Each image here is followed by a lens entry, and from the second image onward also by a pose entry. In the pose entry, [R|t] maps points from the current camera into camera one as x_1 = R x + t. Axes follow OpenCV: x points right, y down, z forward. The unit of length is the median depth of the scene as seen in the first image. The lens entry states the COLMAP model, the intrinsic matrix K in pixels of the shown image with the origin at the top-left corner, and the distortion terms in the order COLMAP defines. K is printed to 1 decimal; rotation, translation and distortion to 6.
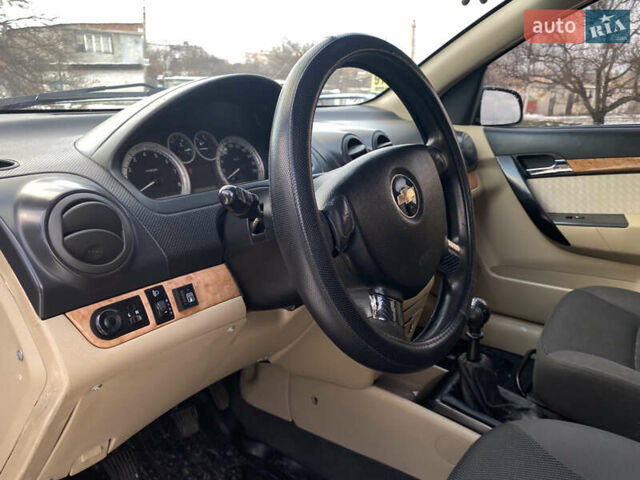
lens RADIAL K [[486.8, 0, 309.6], [0, 486.8, 238.4], [0, 0, 1]] dist [0.040497, -0.048945]
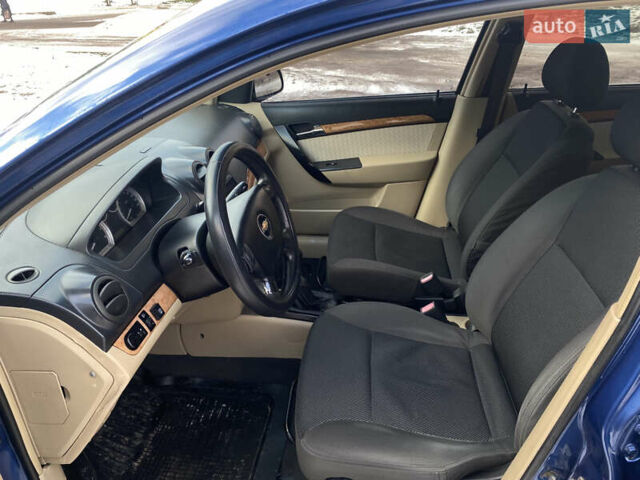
lens RADIAL K [[486.8, 0, 309.6], [0, 486.8, 238.4], [0, 0, 1]] dist [0.040497, -0.048945]
pose [[0.877844, -0.258488, 0.403204, -0.209604], [0.172374, 0.955956, 0.237561, -0.227642], [-0.446852, -0.139040, 0.883737, -0.376790]]
